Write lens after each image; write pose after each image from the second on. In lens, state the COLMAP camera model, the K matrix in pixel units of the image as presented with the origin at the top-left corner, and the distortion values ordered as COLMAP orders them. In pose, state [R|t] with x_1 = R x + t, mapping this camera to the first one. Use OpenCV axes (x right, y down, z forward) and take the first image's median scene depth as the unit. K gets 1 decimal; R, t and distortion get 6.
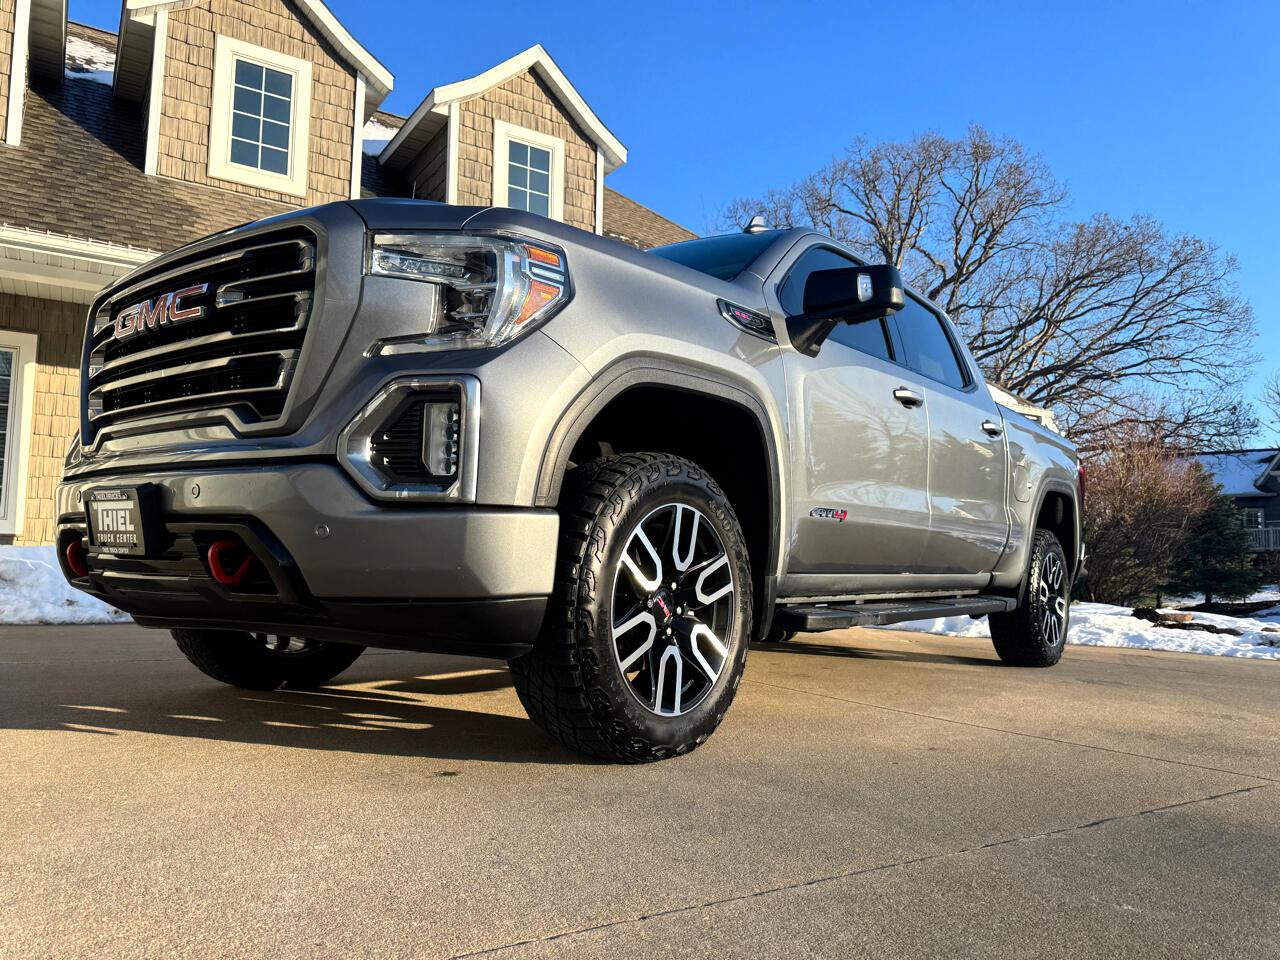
lens RADIAL K [[926.0, 0, 640.0], [0, 926.0, 480.0], [0, 0, 1]] dist [0.025467, -0.025101]
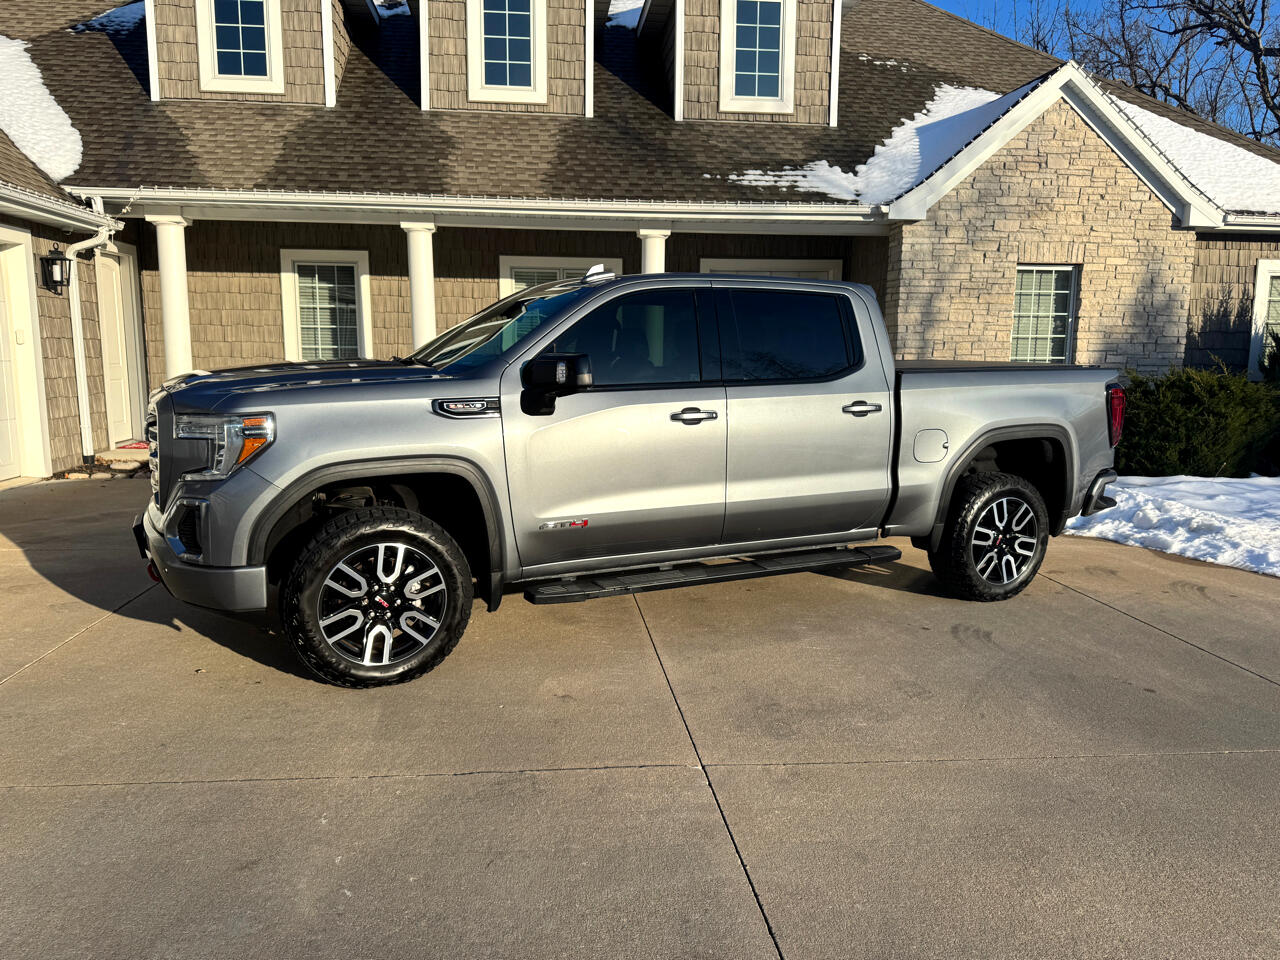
lens RADIAL K [[926.4, 0, 627.7], [0, 926.4, 483.9], [0, 0, 1]] dist [0.039028, -0.050239]
pose [[0.890335, 0.058091, -0.451585, 0.429202], [0.050223, 0.973245, 0.224215, -0.156595], [0.452528, -0.222306, 0.863596, -0.078992]]
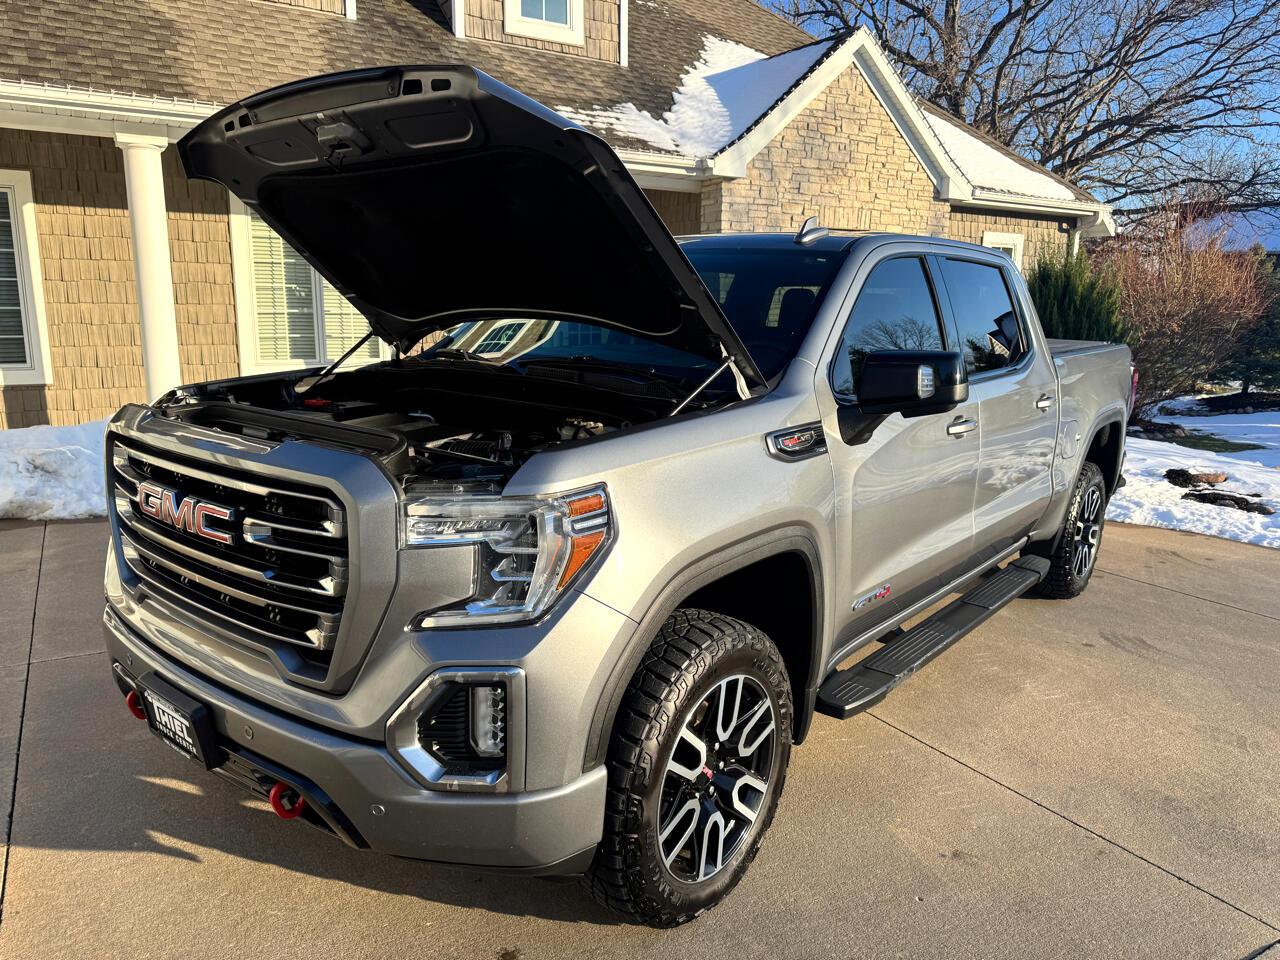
lens RADIAL K [[926.0, 0, 640.0], [0, 926.0, 480.0], [0, 0, 1]] dist [0.025467, -0.025101]
pose [[0.999665, 0.002763, -0.025734, -0.008220], [0.004614, 0.959331, 0.282245, -0.168335], [0.025467, -0.282269, 0.958997, 0.036582]]
